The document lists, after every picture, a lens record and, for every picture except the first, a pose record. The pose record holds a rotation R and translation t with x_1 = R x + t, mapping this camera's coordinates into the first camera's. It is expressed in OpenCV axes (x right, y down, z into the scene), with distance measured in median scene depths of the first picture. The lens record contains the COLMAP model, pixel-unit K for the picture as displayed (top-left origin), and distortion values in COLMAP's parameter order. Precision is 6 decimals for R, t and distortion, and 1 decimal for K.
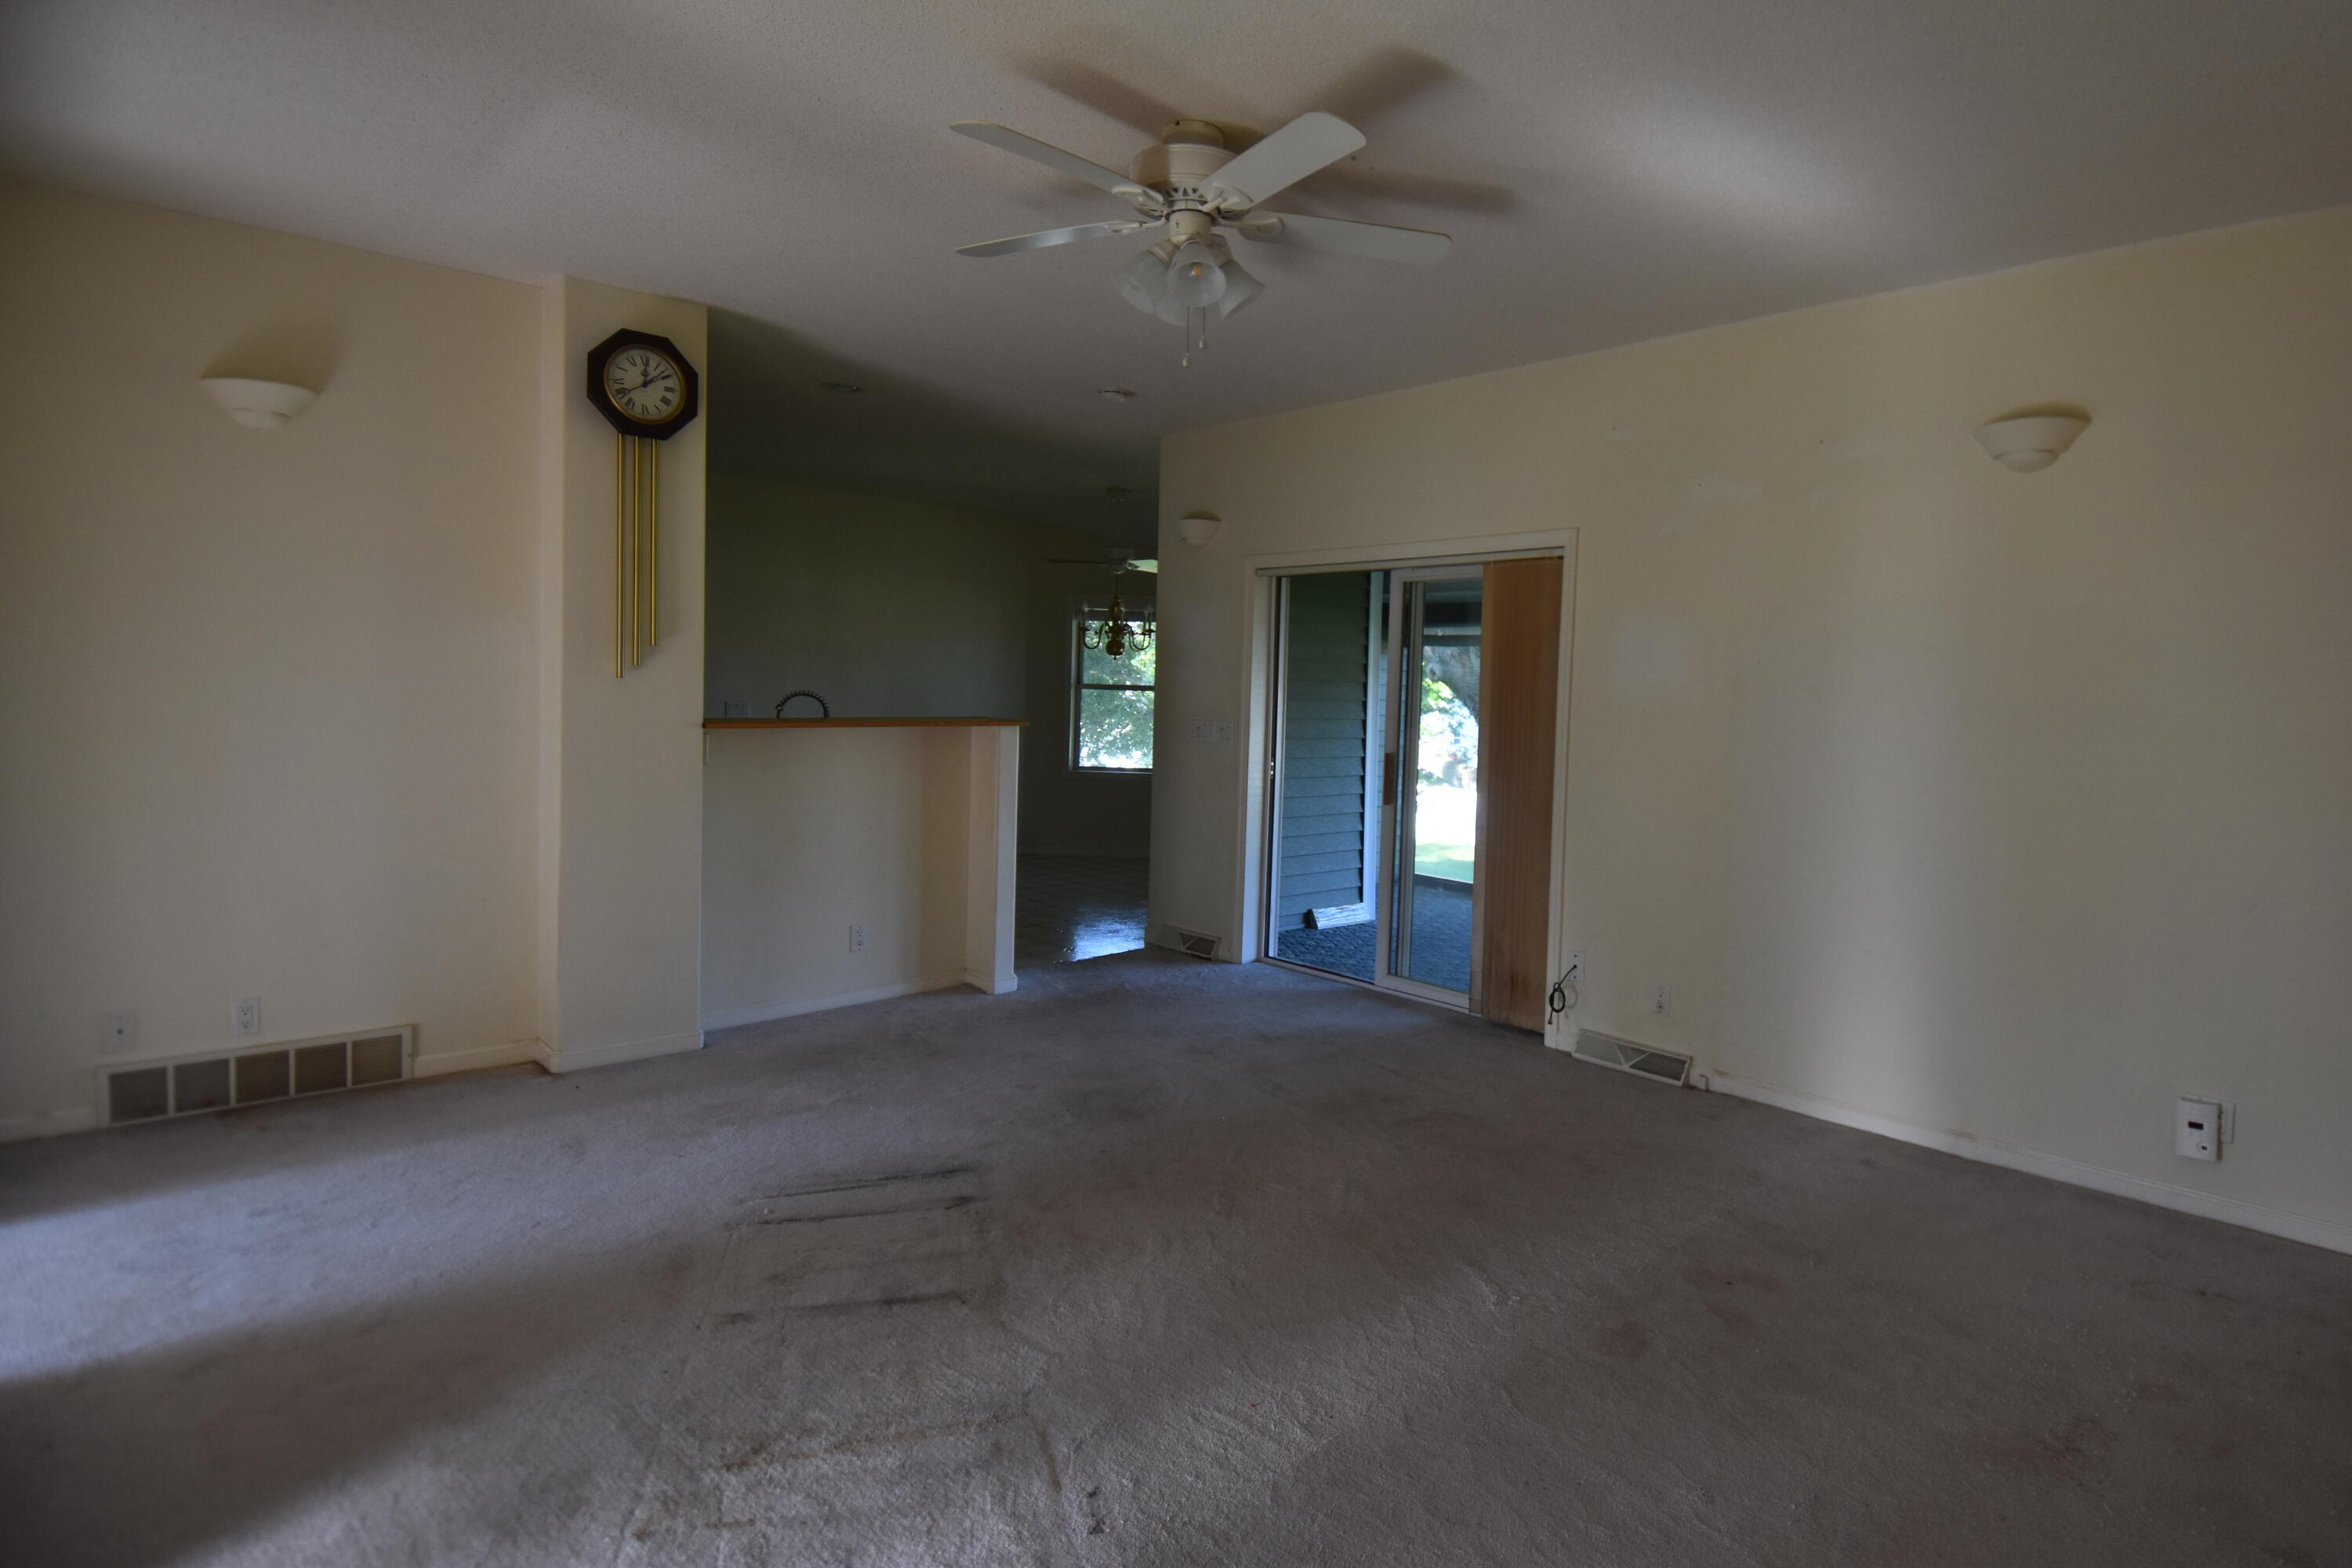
lens RADIAL K [[1320.7, 0, 1235.9], [0, 1320.7, 749.6], [0, 0, 1]] dist [0.035764, -0.053474]
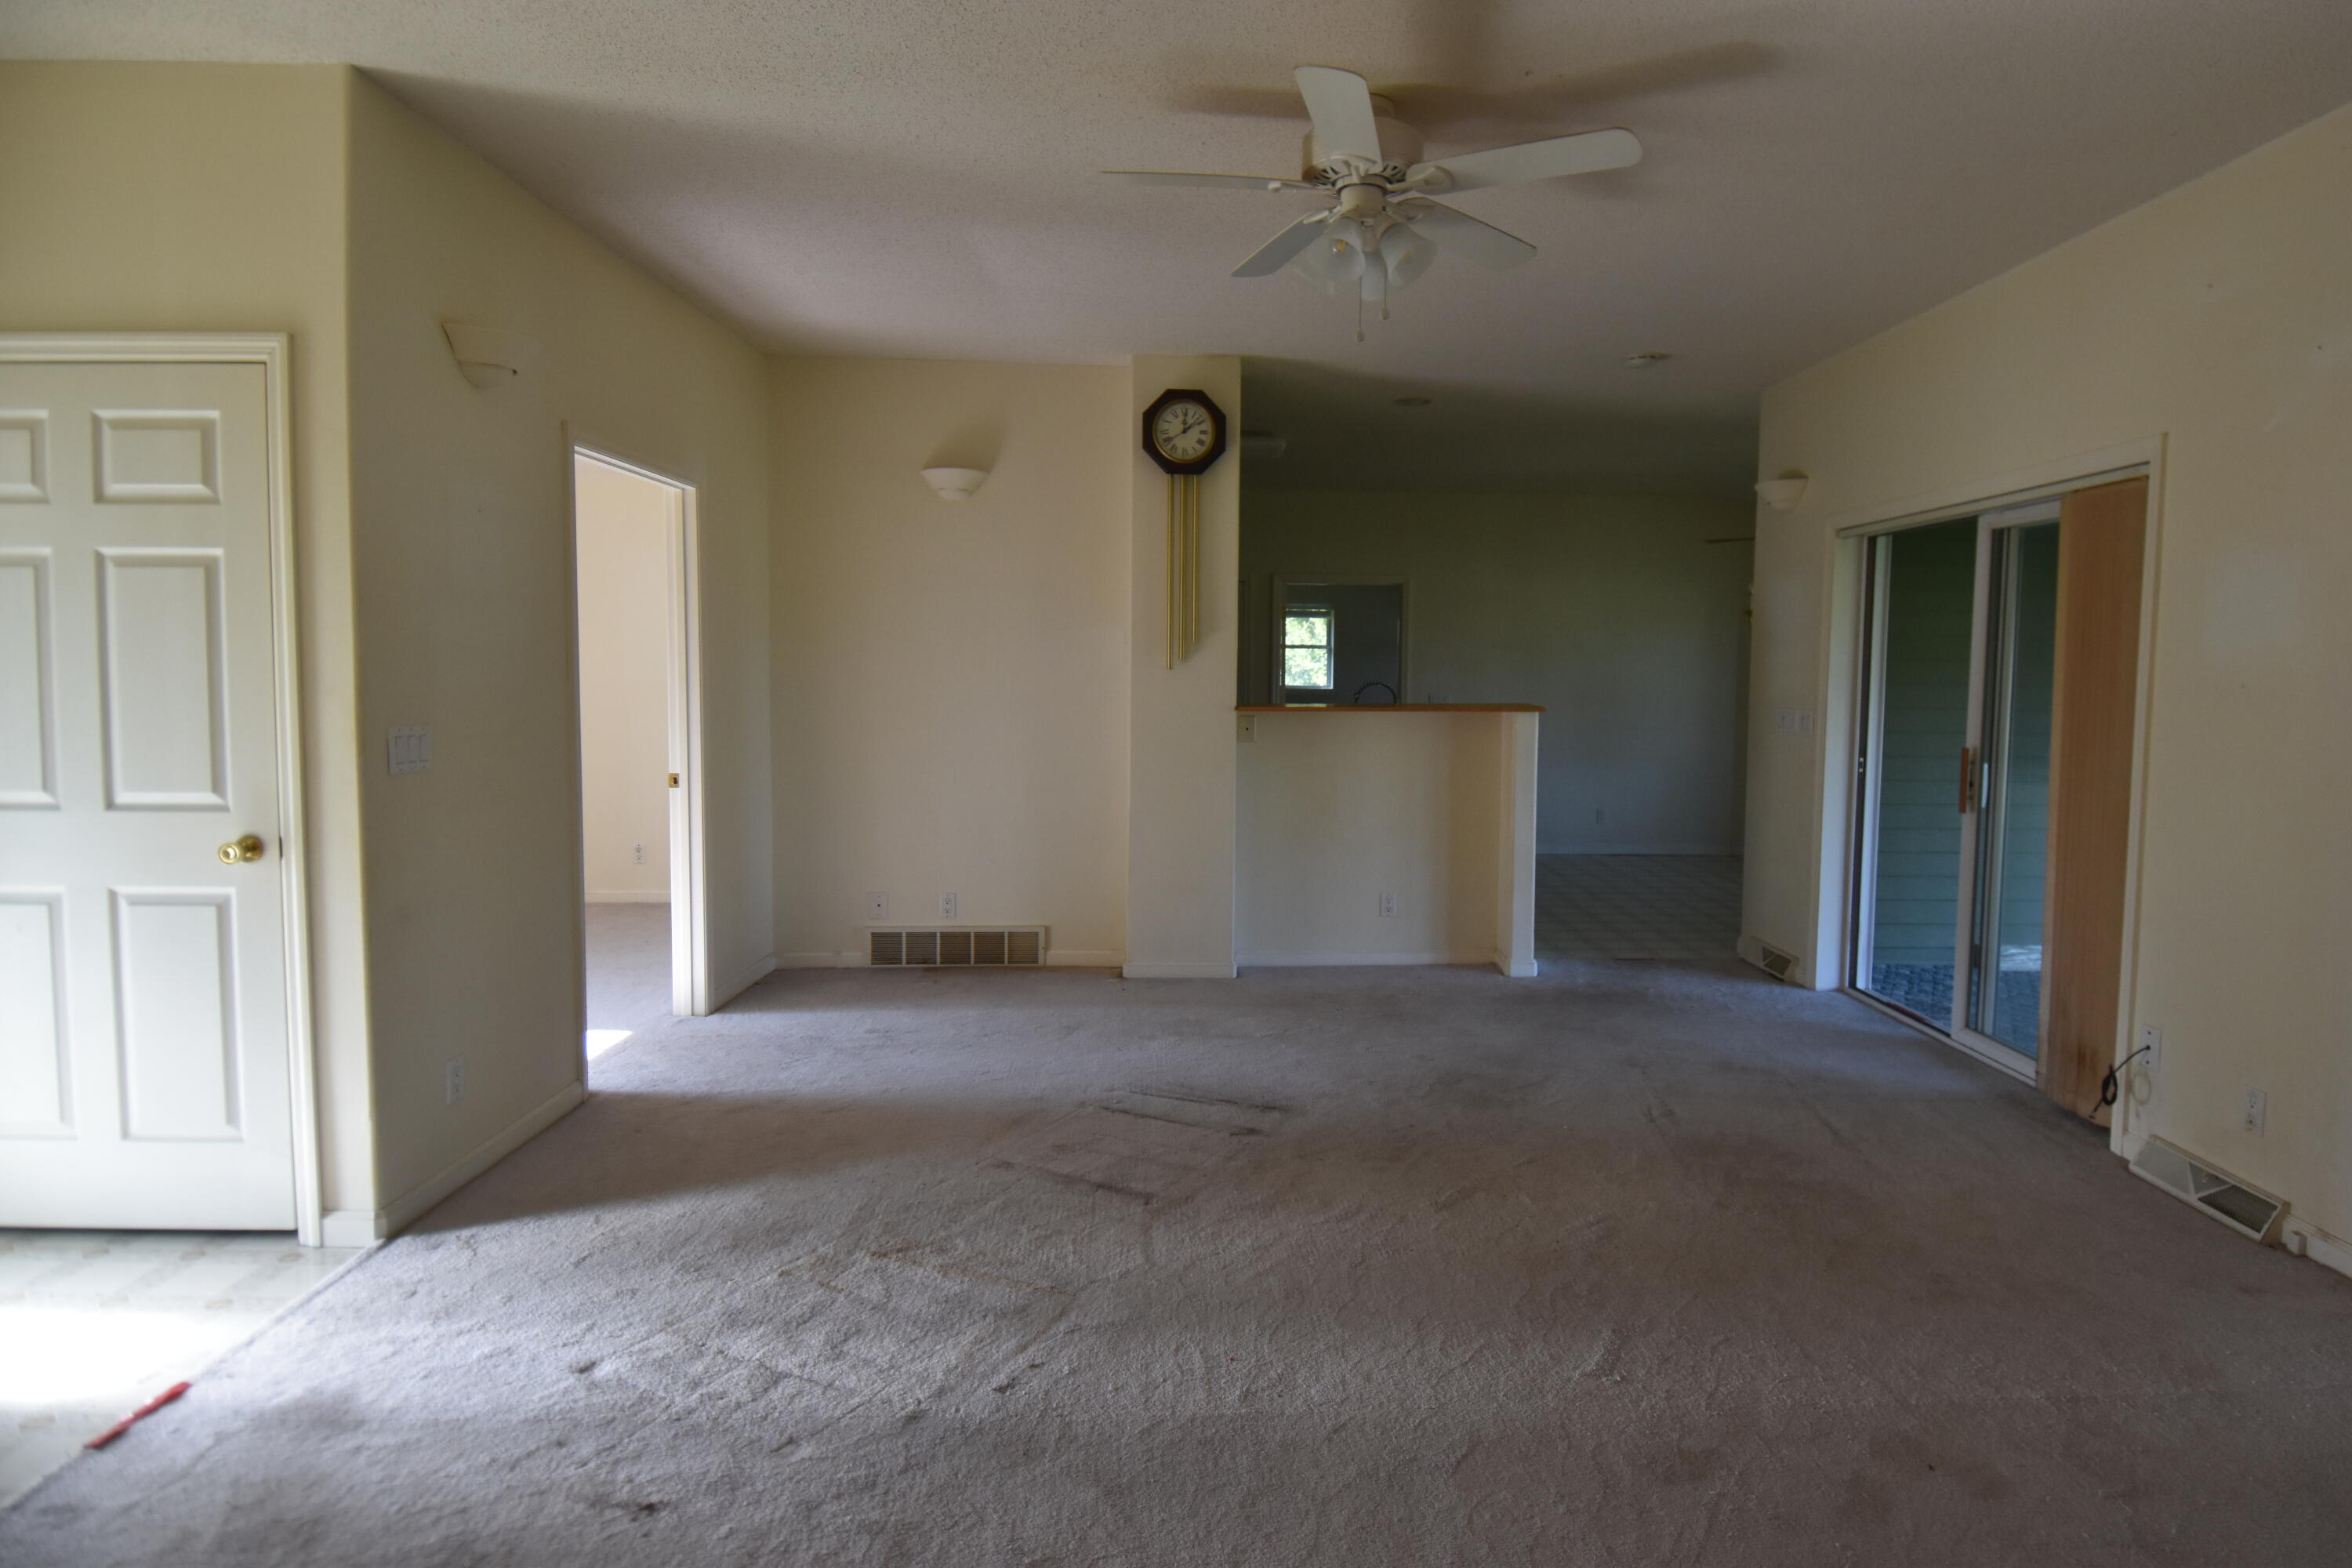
lens RADIAL K [[1282.1, 0, 1207.3], [0, 1282.1, 732.2], [0, 0, 1]] dist [0.081326, -0.085582]
pose [[0.729359, 0.014525, -0.683977, 0.399297], [-0.024255, 0.999695, -0.004634, 0.010429], [0.683701, 0.019969, 0.729489, 0.147154]]
